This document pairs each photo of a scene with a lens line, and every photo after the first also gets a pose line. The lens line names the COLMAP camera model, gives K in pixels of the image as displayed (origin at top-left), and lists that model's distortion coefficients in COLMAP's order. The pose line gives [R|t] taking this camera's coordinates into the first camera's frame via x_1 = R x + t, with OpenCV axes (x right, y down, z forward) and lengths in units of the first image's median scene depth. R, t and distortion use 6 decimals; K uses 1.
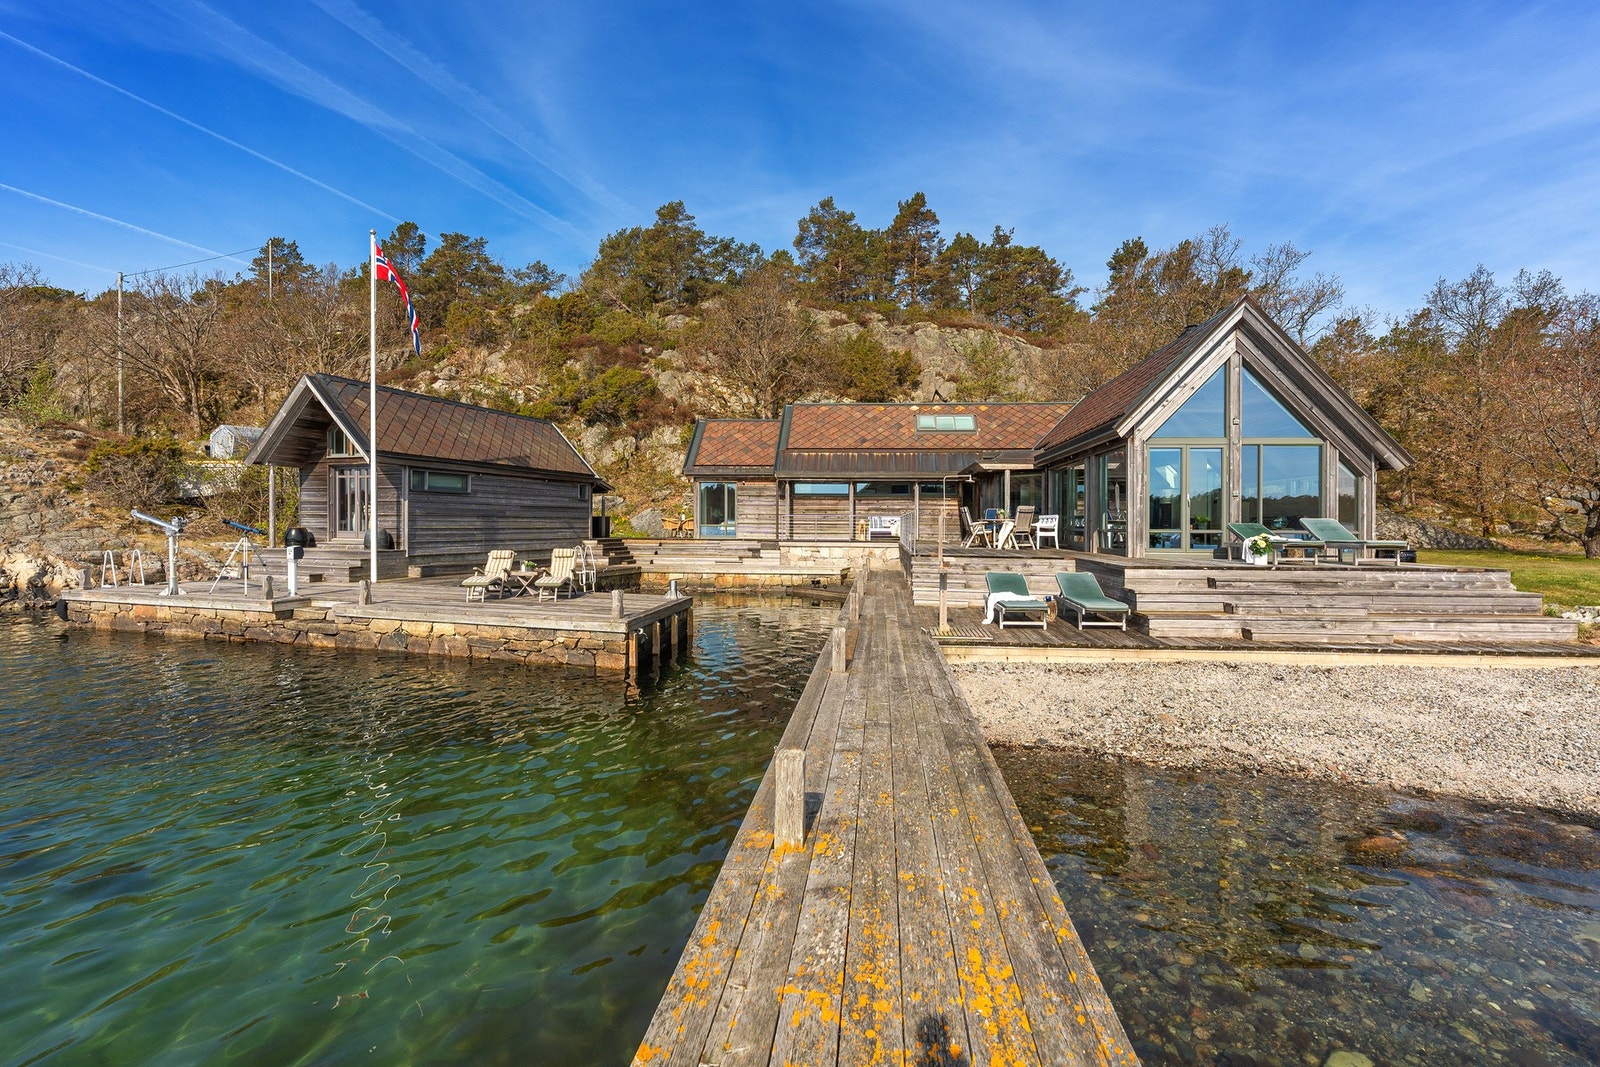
lens RADIAL K [[719.5, 0, 795.5], [0, 719.5, 526.7], [0, 0, 1]] dist [-0.001956, -0.000358]
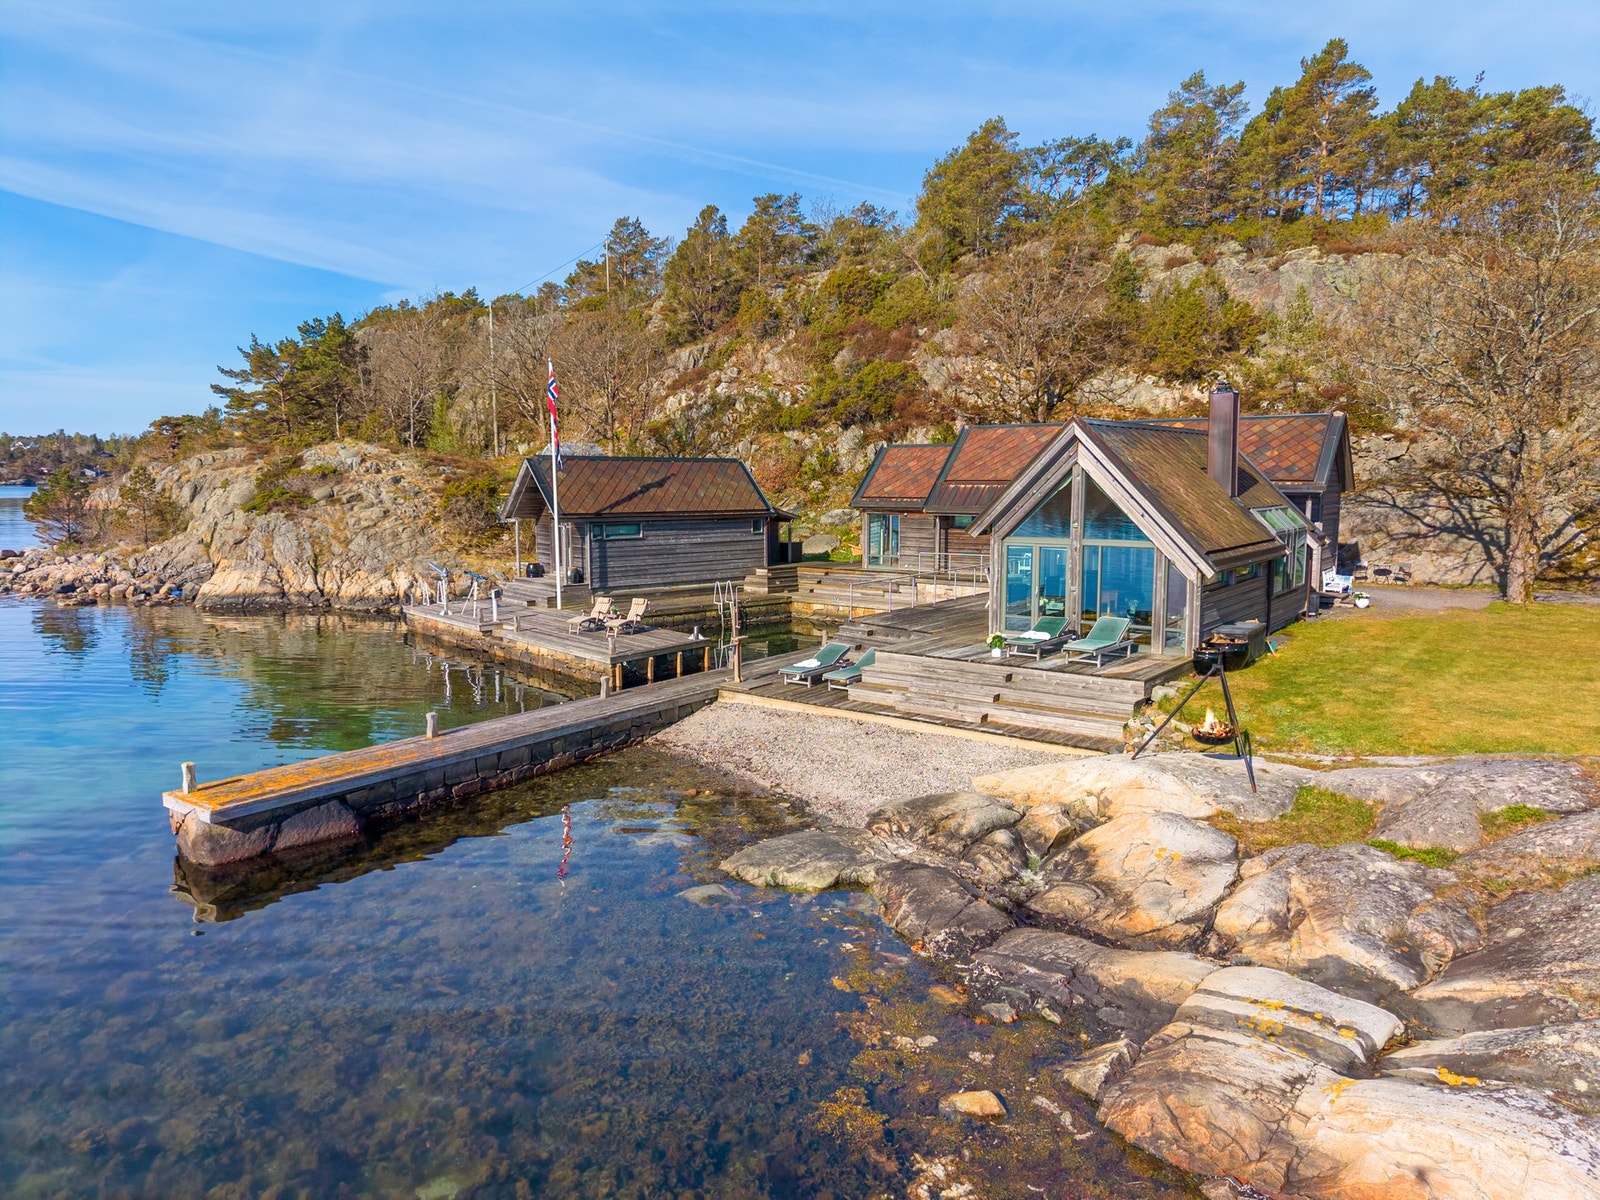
lens RADIAL K [[1066.9, 0, 800.0], [0, 1066.9, 600.0], [0, 0, 1]] dist [0.015138, -0.006636]
pose [[0.854006, 0.052290, -0.517628, 0.373379], [0.006983, 0.993695, 0.111901, -0.071231], [0.520216, -0.099179, 0.848256, -0.219758]]
